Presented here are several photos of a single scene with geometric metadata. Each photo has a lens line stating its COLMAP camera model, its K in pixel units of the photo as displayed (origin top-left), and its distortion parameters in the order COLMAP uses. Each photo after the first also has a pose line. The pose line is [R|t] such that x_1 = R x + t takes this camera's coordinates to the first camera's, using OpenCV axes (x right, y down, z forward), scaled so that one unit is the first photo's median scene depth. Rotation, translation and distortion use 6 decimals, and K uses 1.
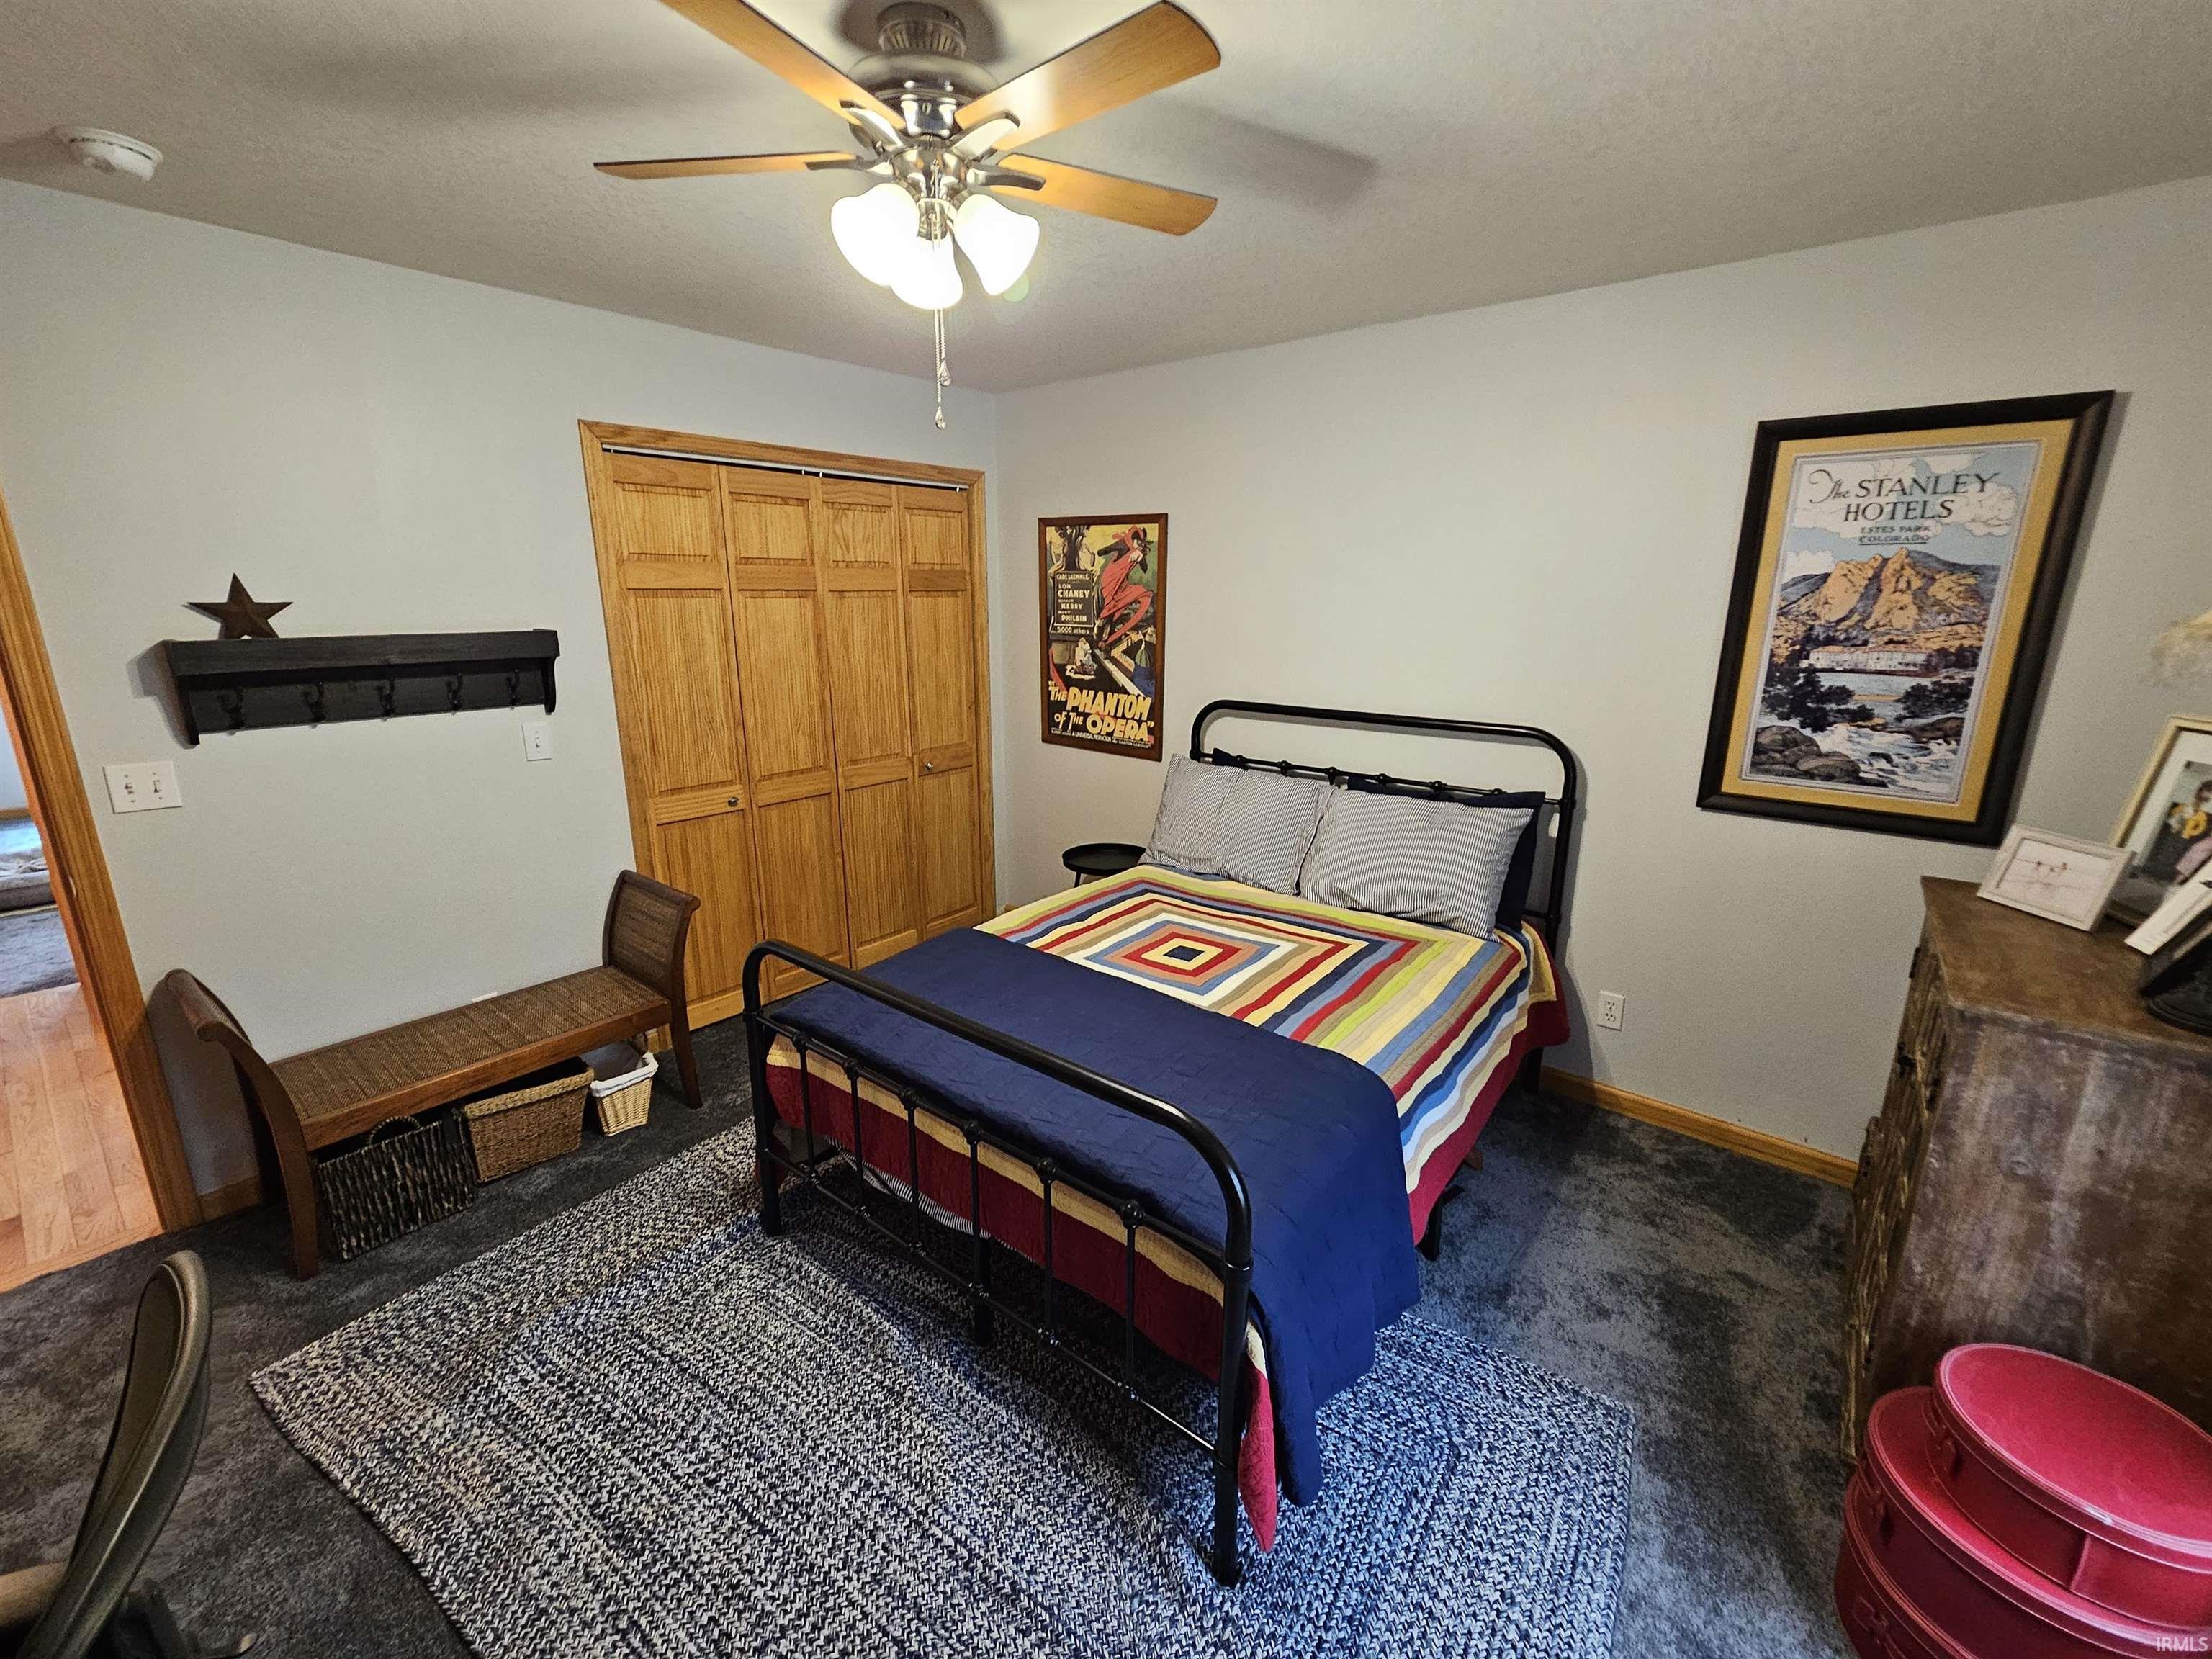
lens RADIAL K [[915.6, 0, 1118.0], [0, 915.6, 817.1], [0, 0, 1]] dist [0.002624, -0.000145]
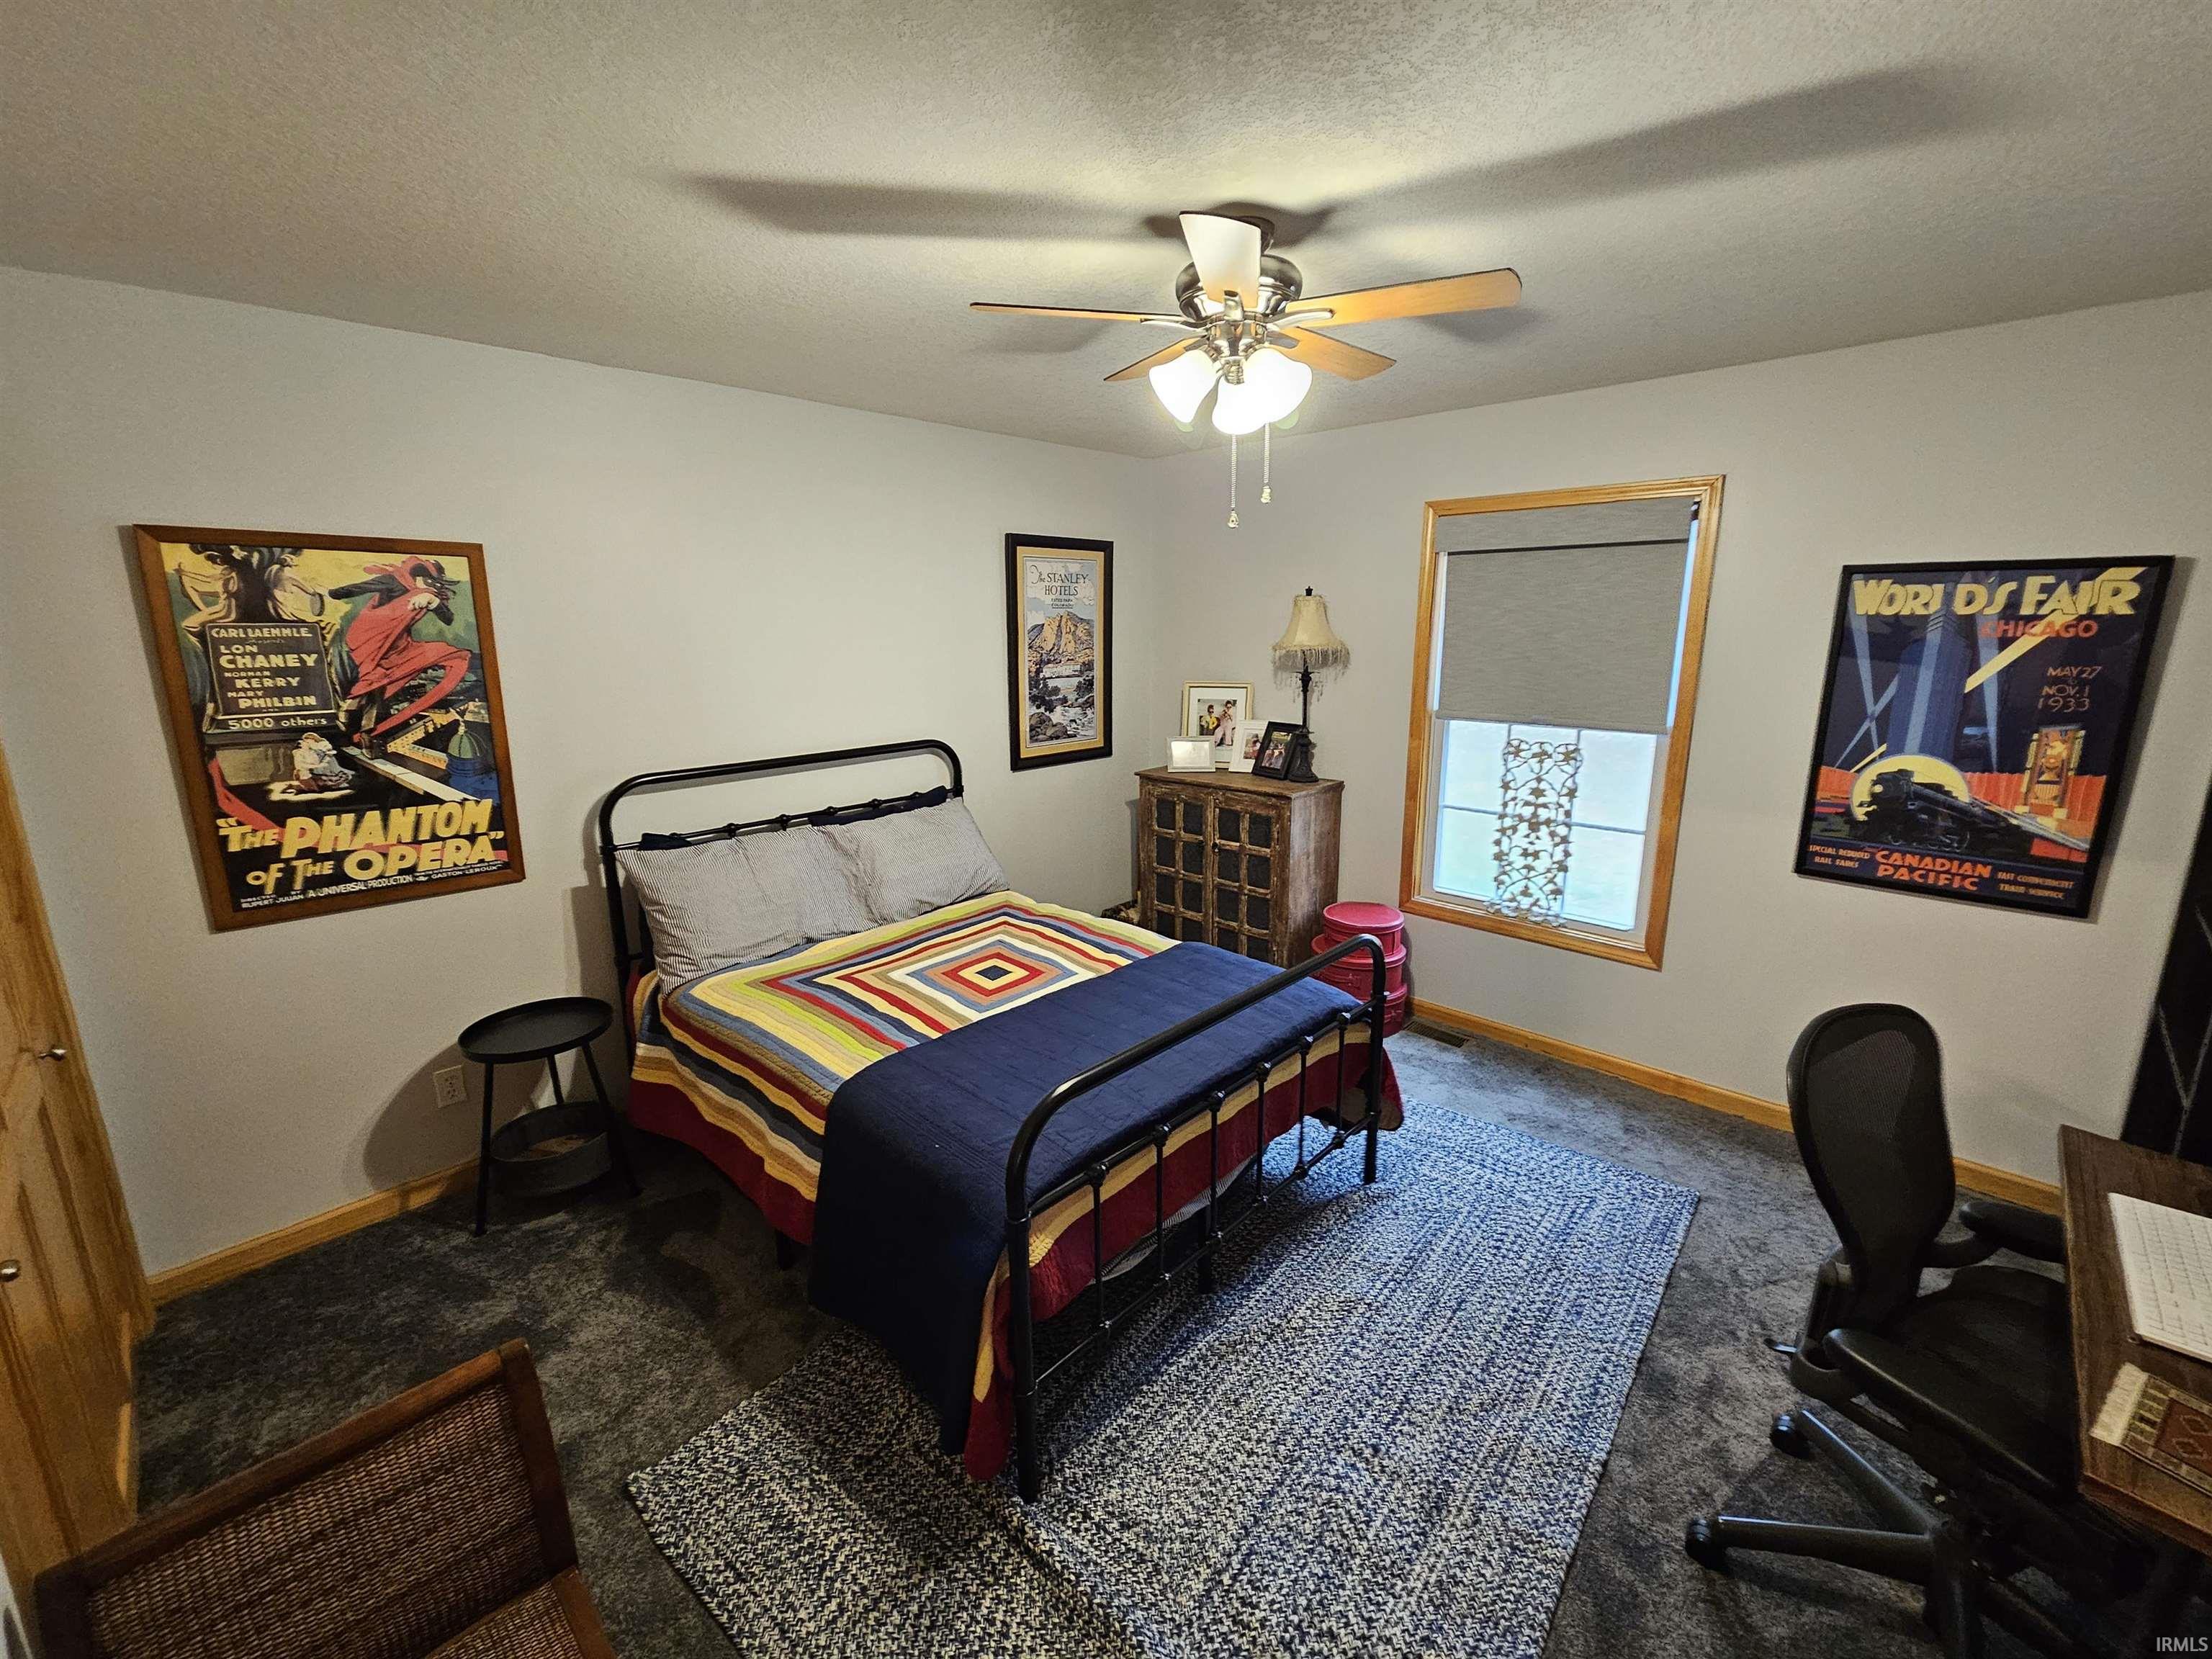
lens RADIAL K [[915.6, 0, 1118.0], [0, 915.6, 817.1], [0, 0, 1]] dist [0.002624, -0.000145]
pose [[0.086823, -0.219569, 0.971726, -0.712801], [0.246912, 0.949718, 0.192534, -0.154147], [-0.965140, 0.223215, 0.136672, 0.502746]]
